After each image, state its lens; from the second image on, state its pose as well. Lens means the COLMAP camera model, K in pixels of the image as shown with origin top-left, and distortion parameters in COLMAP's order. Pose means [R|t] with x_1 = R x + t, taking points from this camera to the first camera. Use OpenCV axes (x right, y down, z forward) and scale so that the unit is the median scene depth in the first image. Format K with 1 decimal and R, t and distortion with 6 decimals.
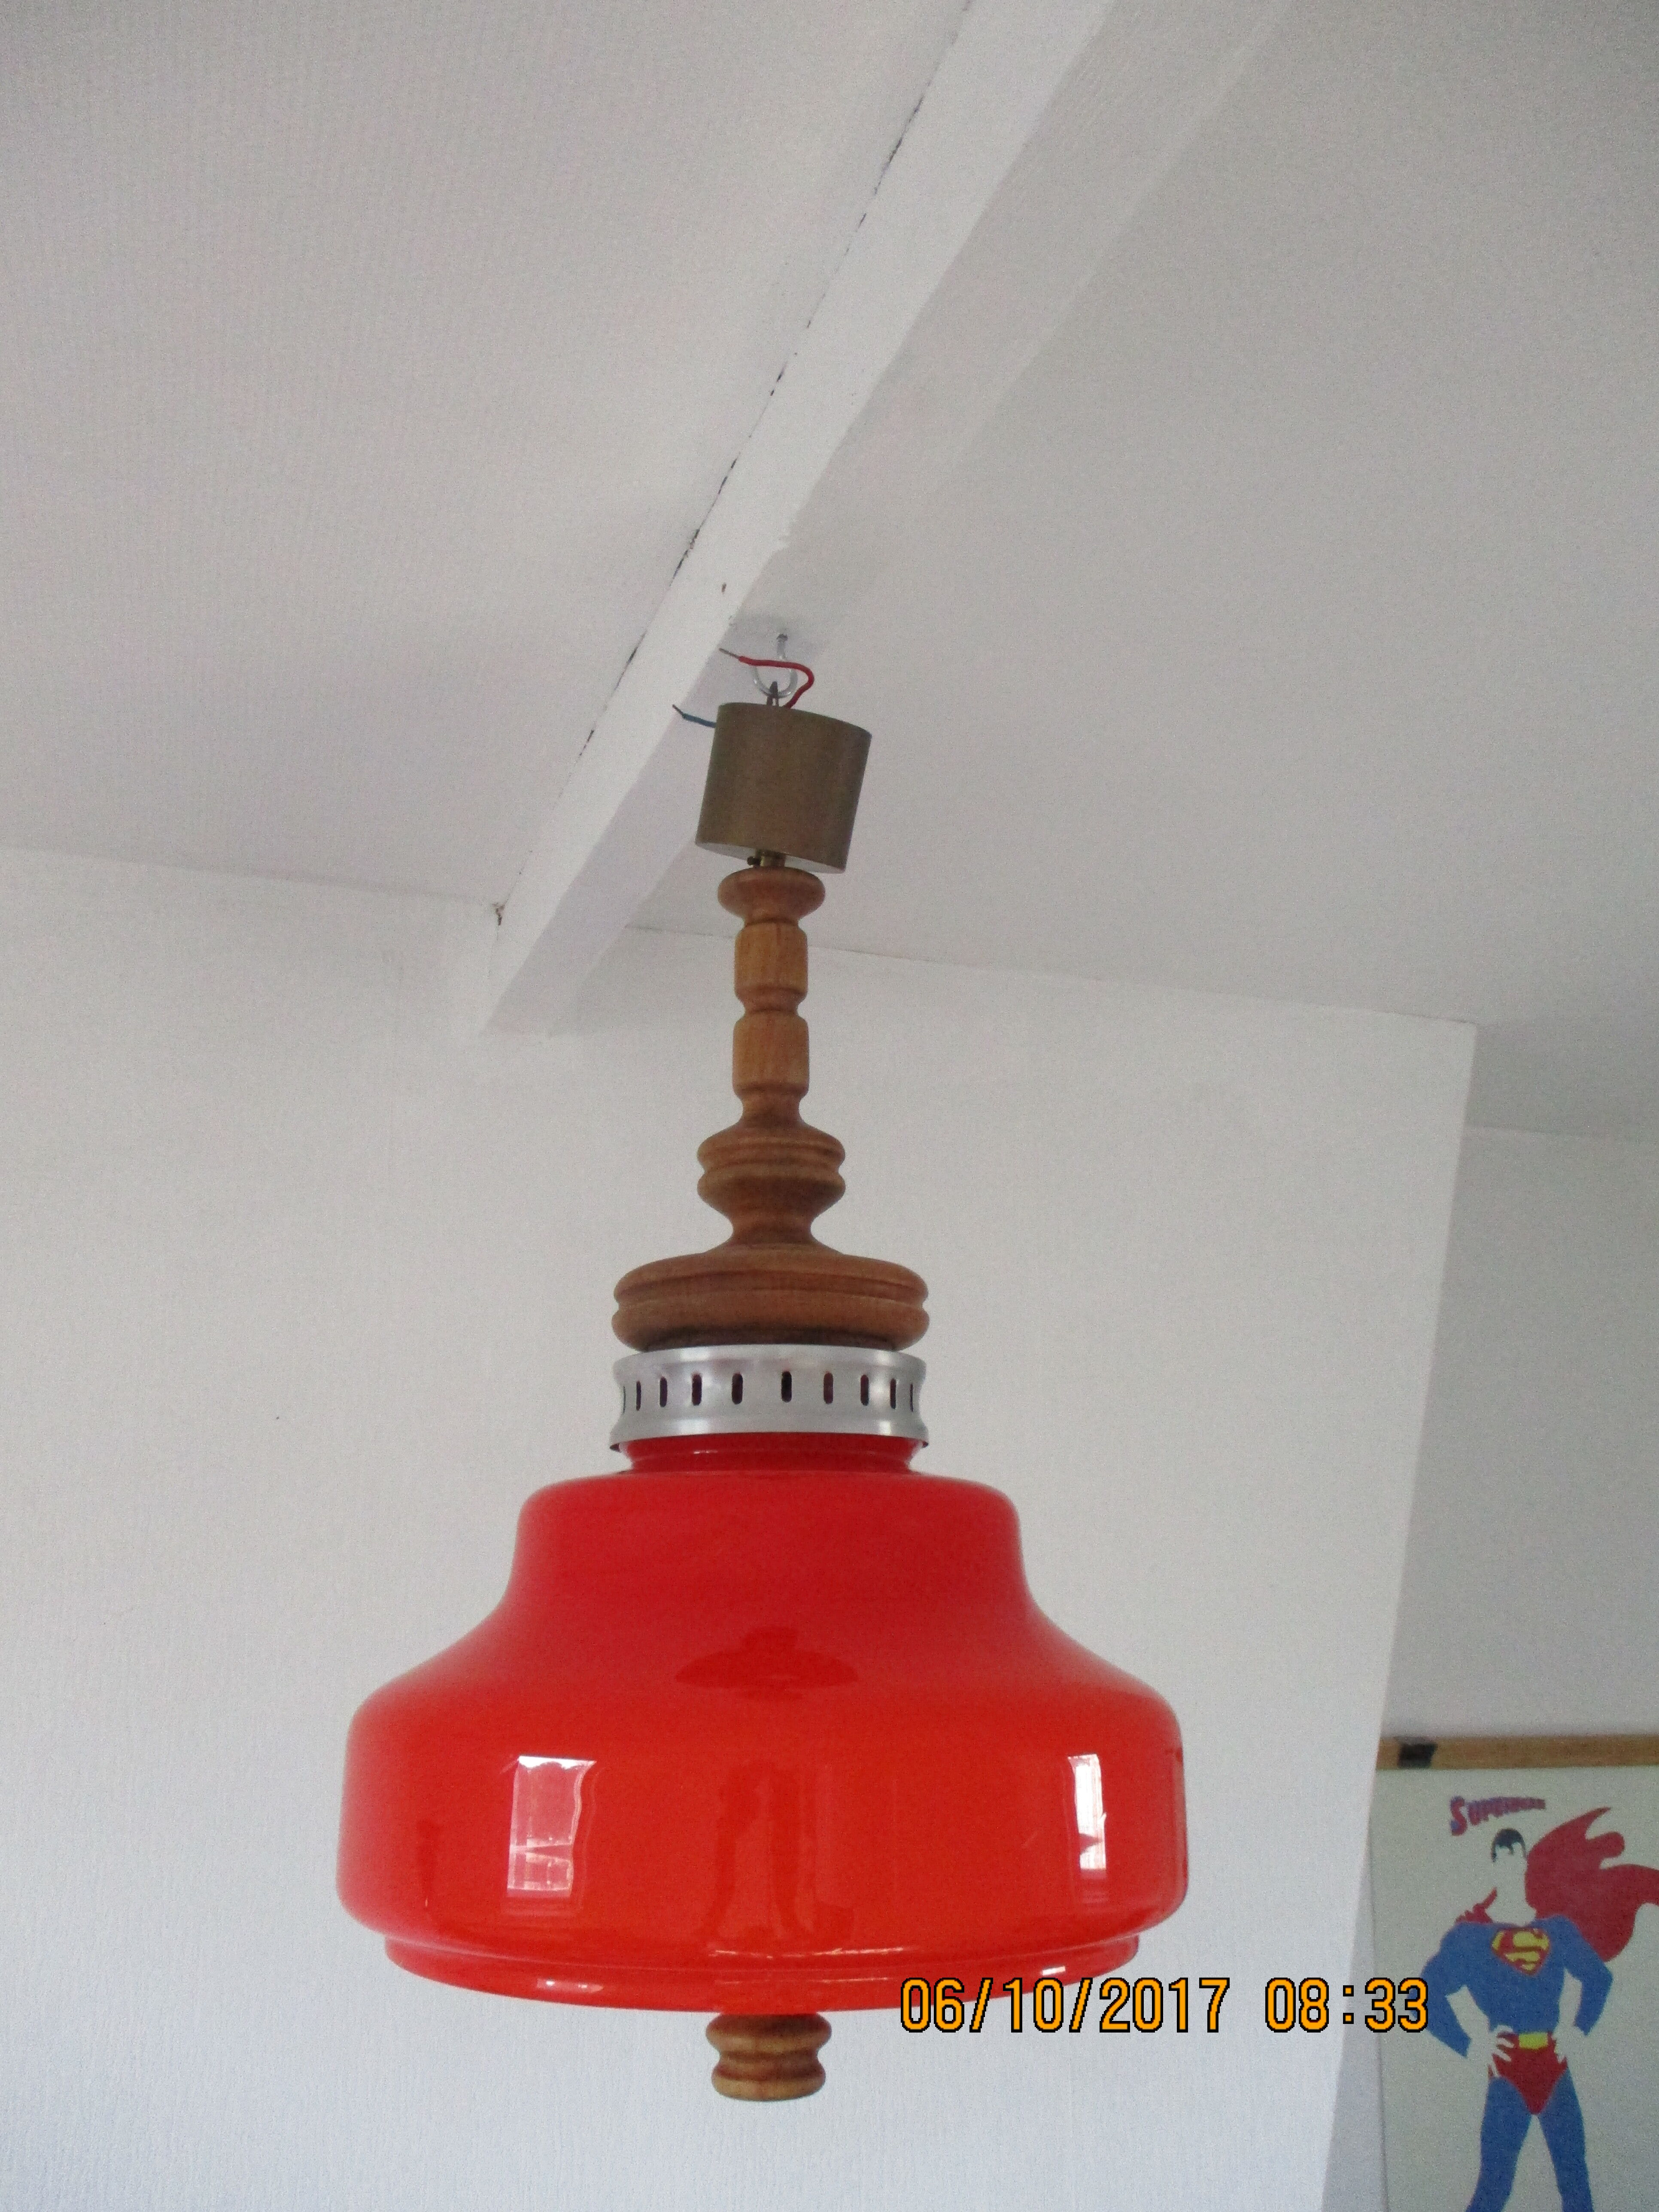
lens RADIAL K [[1843.8, 0, 829.5], [0, 1843.8, 1106.0], [0, 0, 1]] dist [-0.023263, 0.010729]
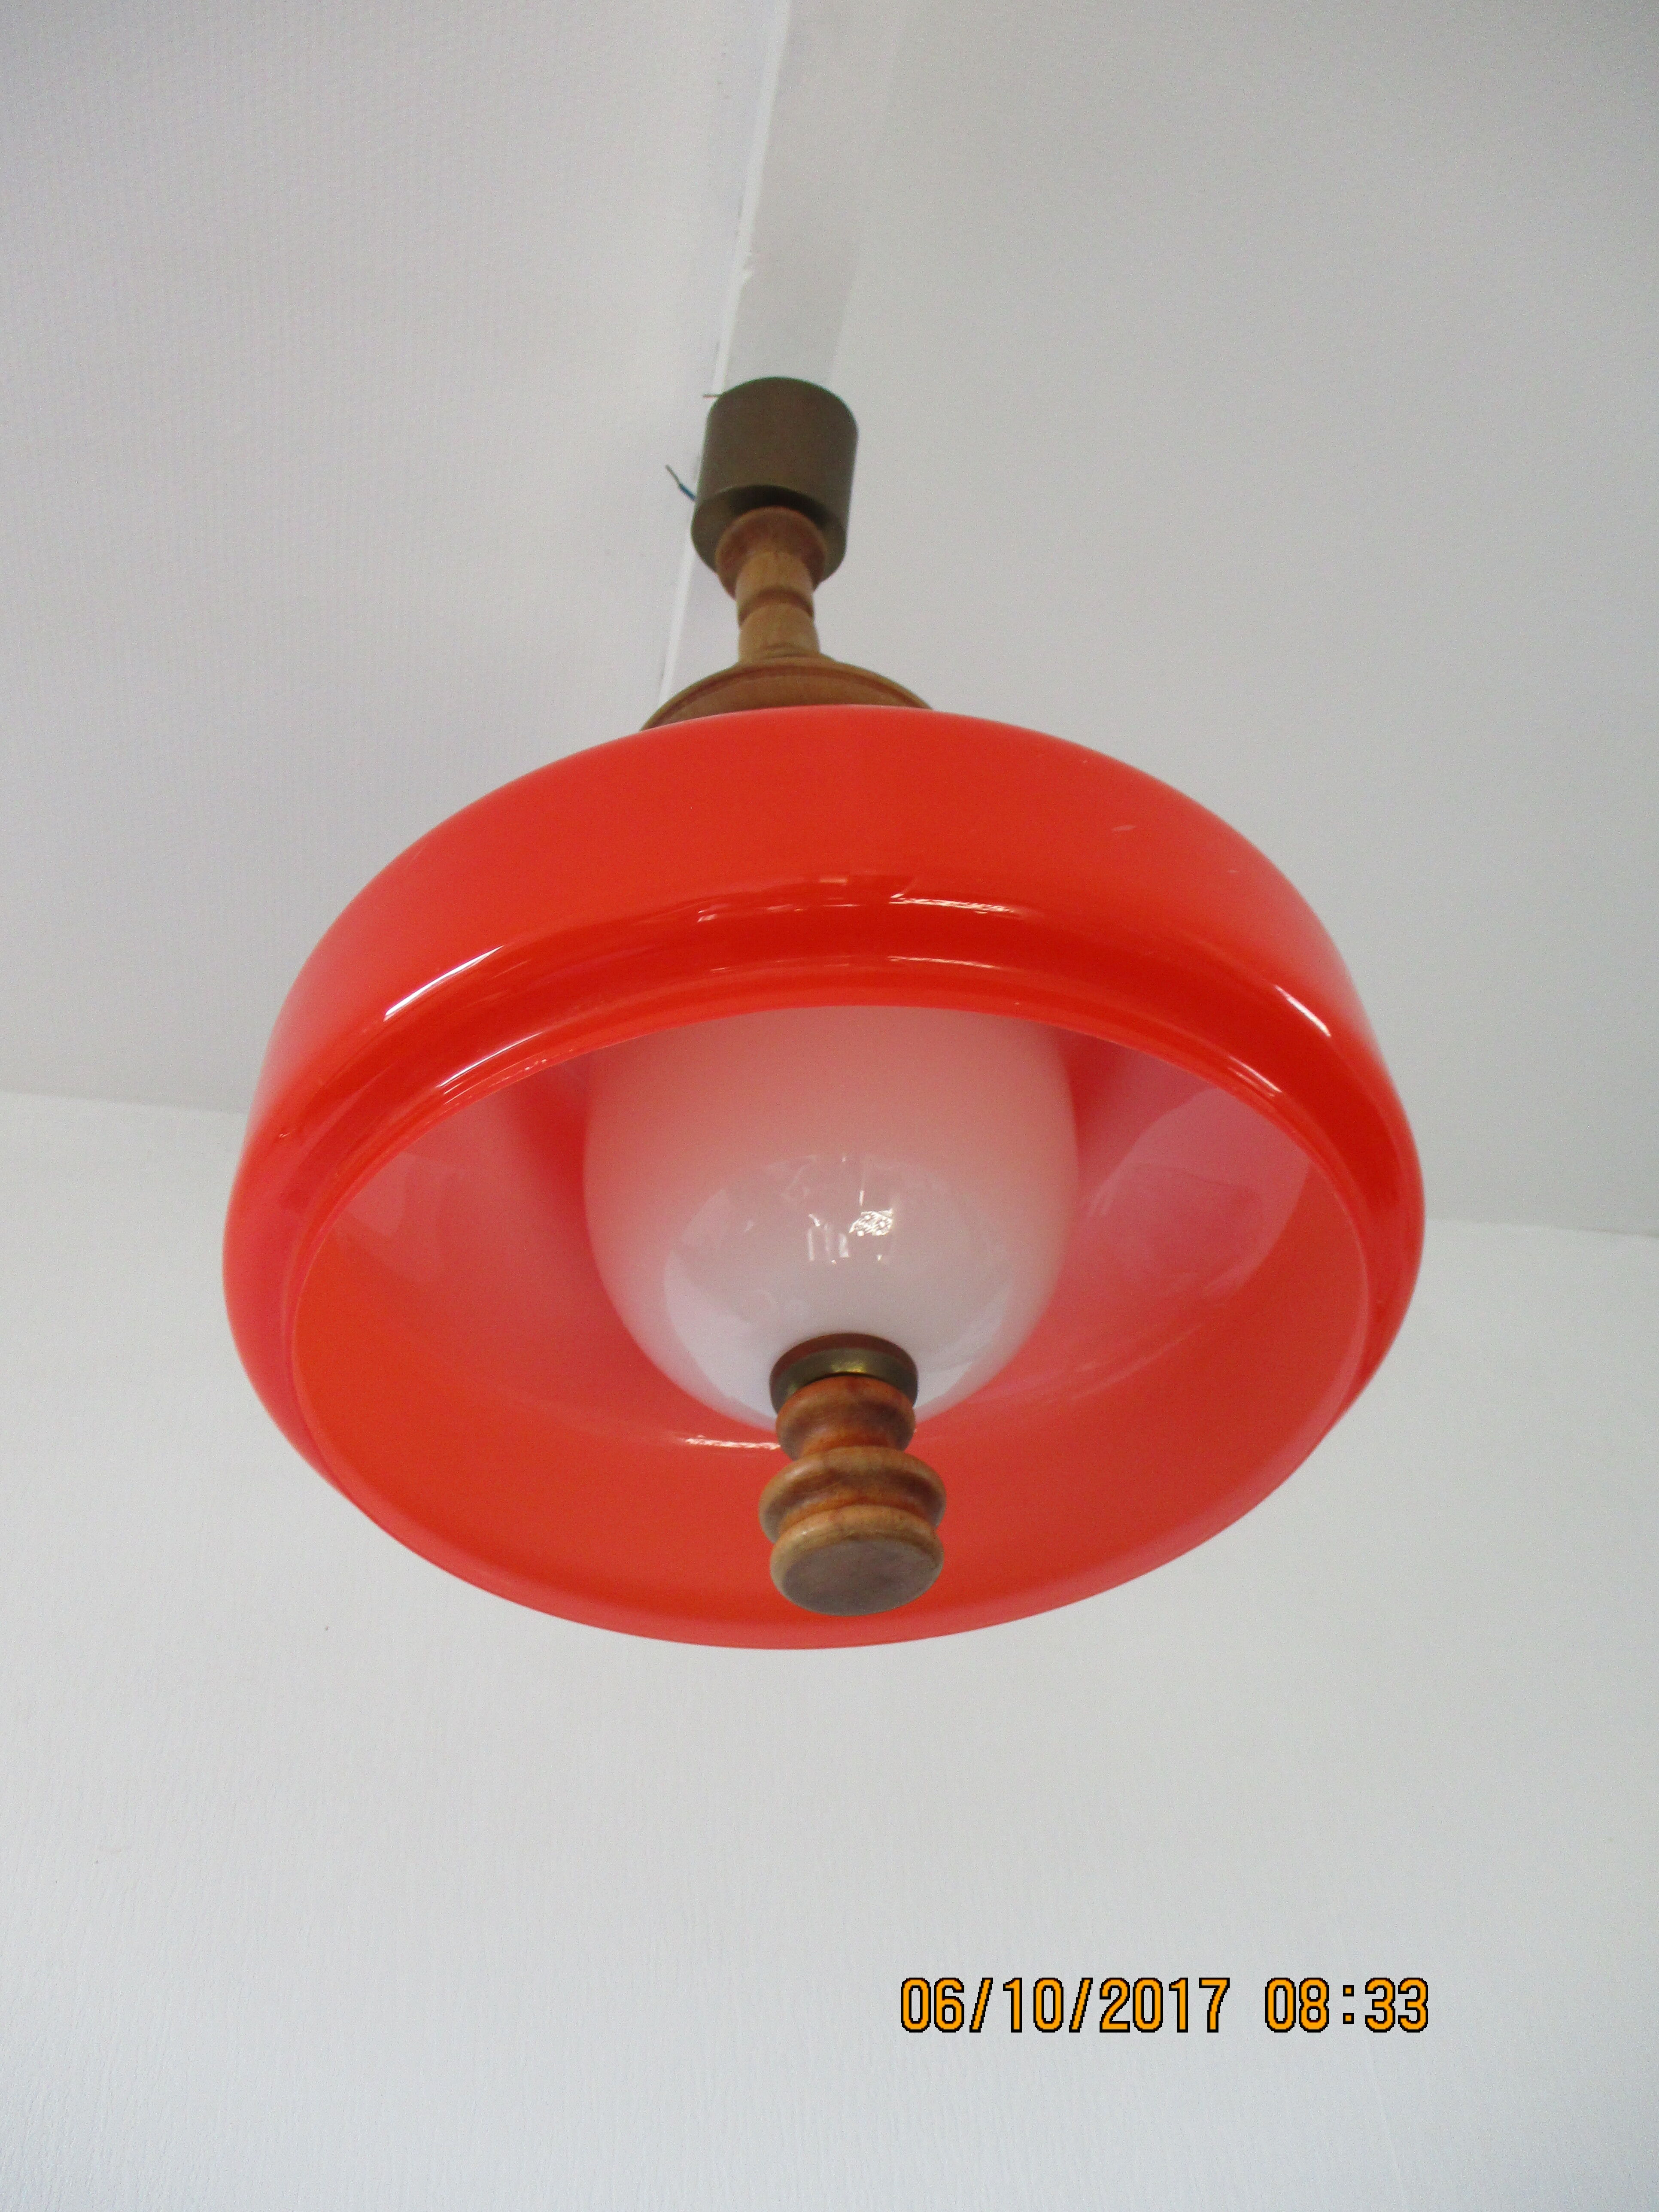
lens RADIAL K [[1843.8, 0, 829.5], [0, 1843.8, 1106.0], [0, 0, 1]] dist [-0.023263, 0.010729]
pose [[0.987774, -0.142142, -0.064009, 0.020521], [0.095803, 0.877428, -0.470044, 0.627668], [0.122977, 0.458166, 0.880319, 0.304813]]
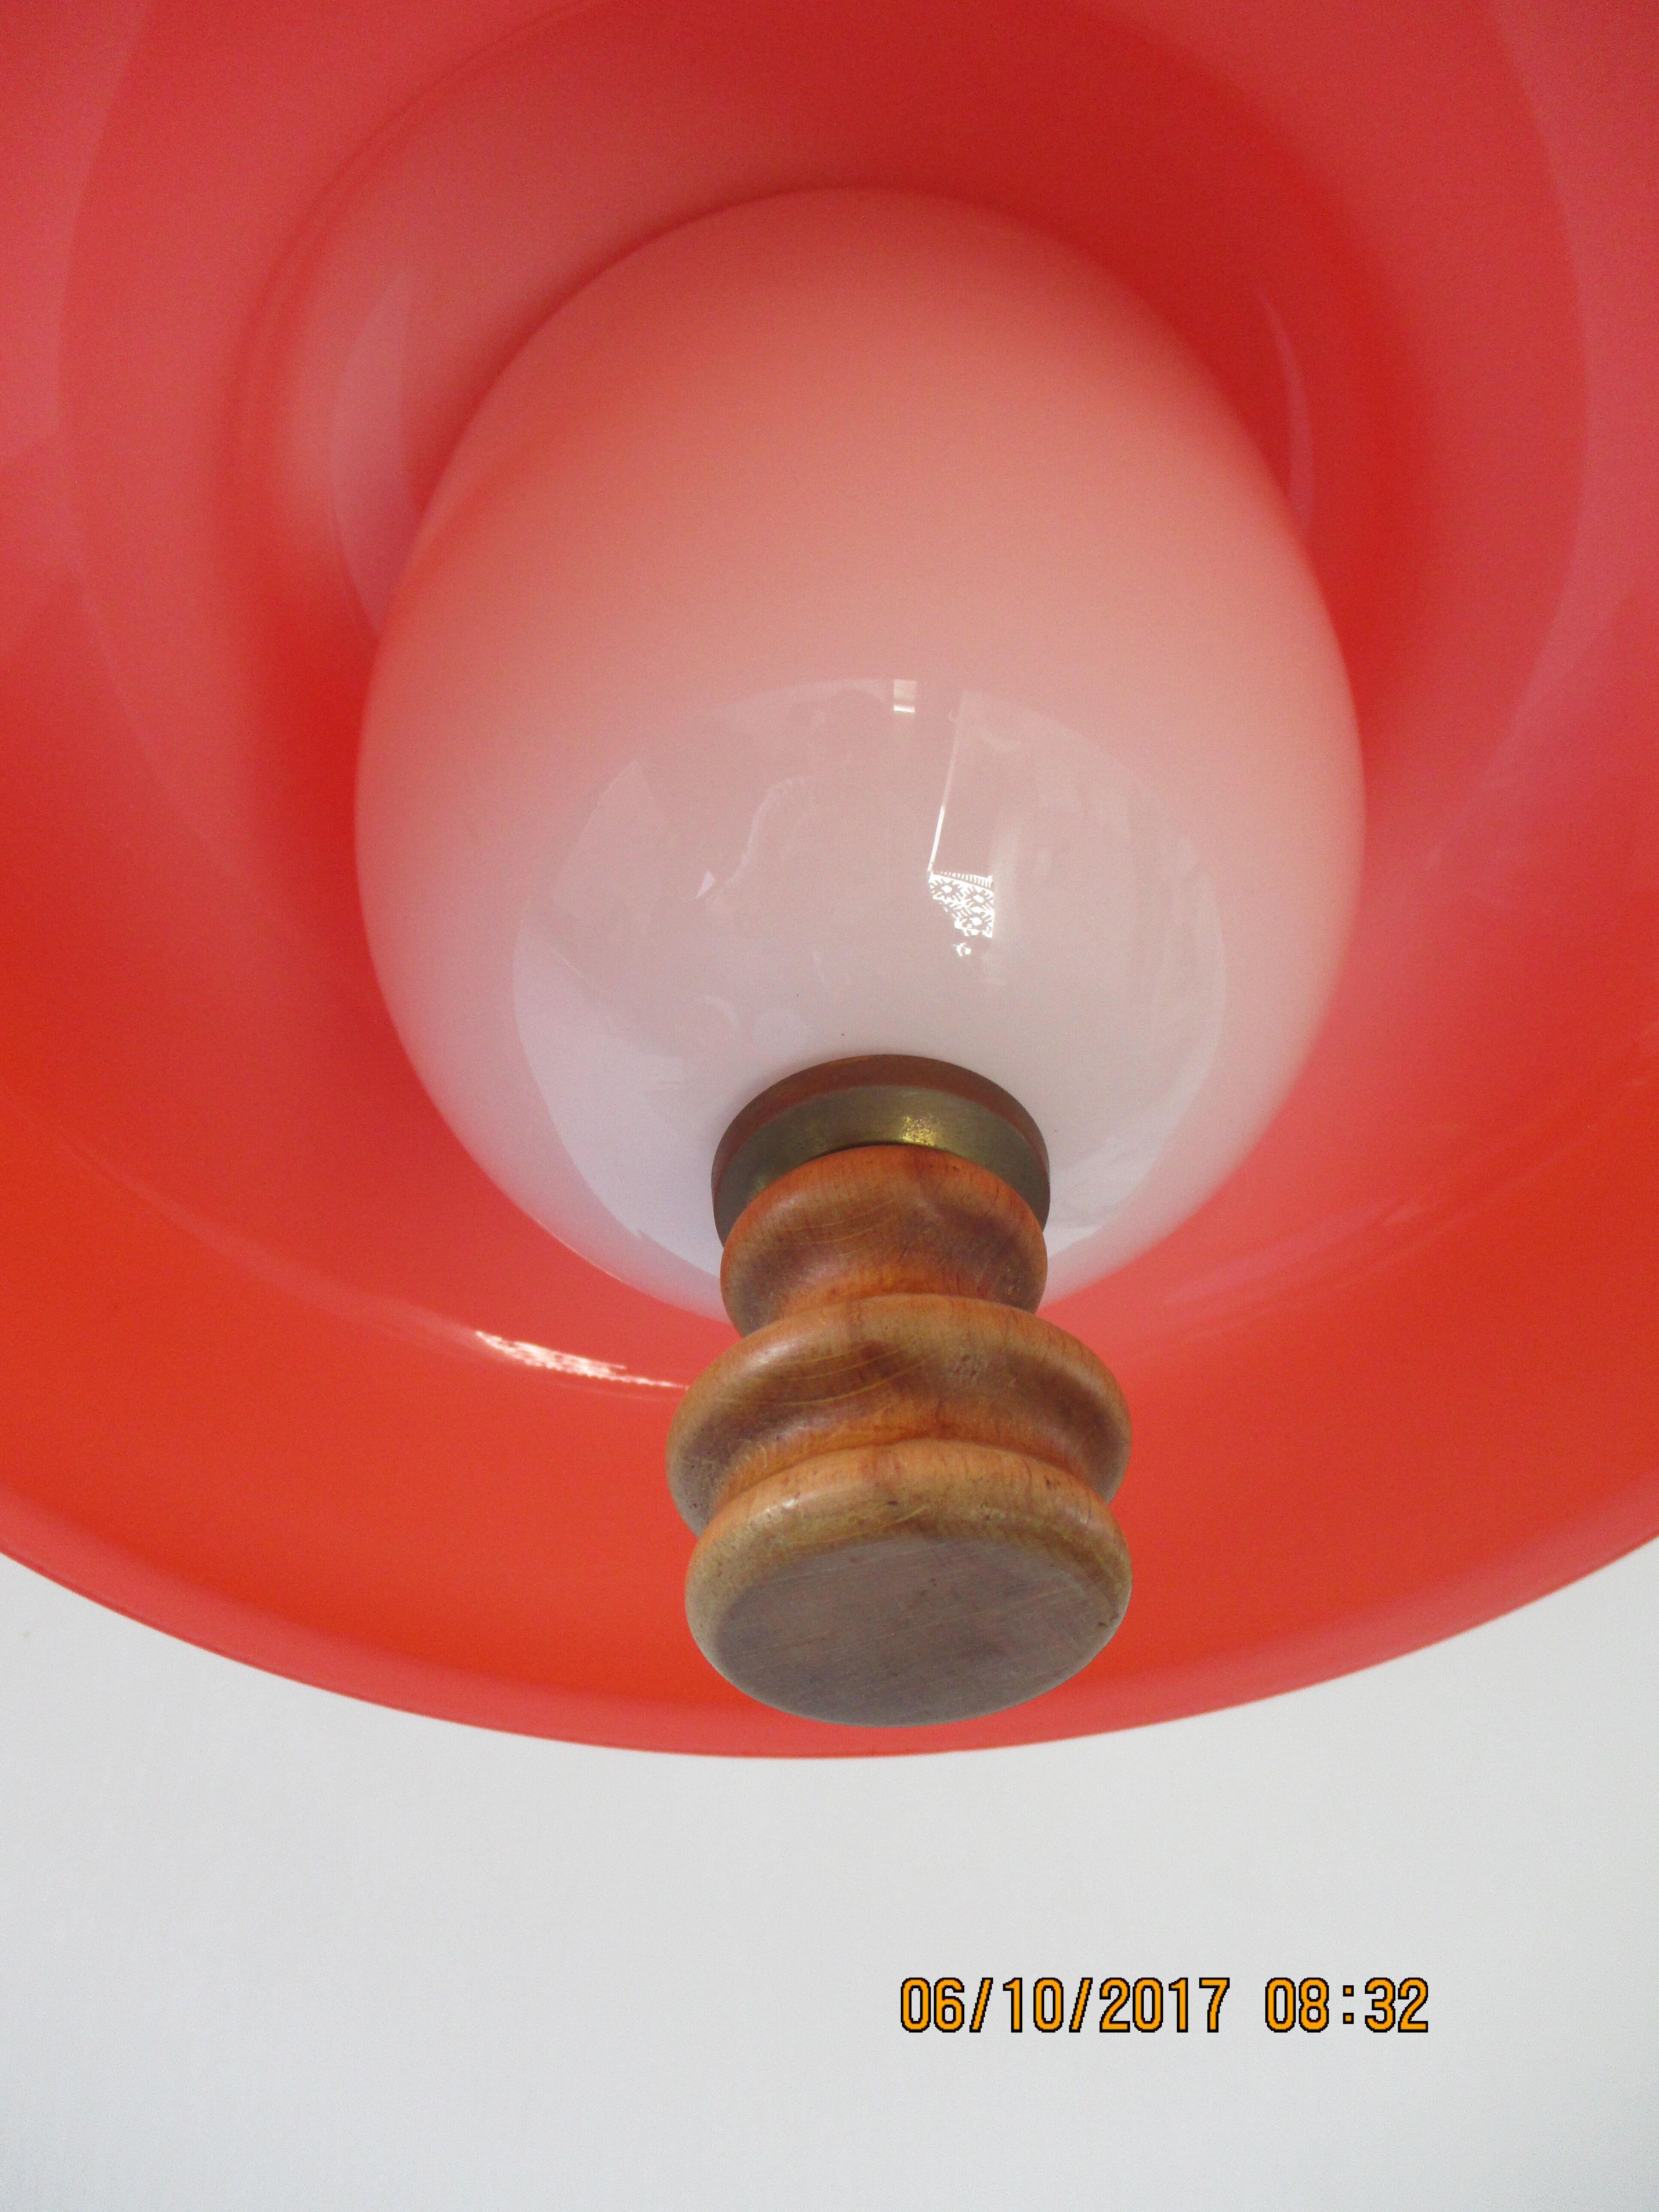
lens RADIAL K [[1828.8, 0, 829.5], [0, 1828.8, 1106.0], [0, 0, 1]] dist [-0.012782, -0.003532]
pose [[0.998478, -0.054423, -0.008970, -0.034264], [0.042998, 0.869868, -0.491407, 0.537322], [0.034547, 0.490273, 0.870884, 0.666377]]
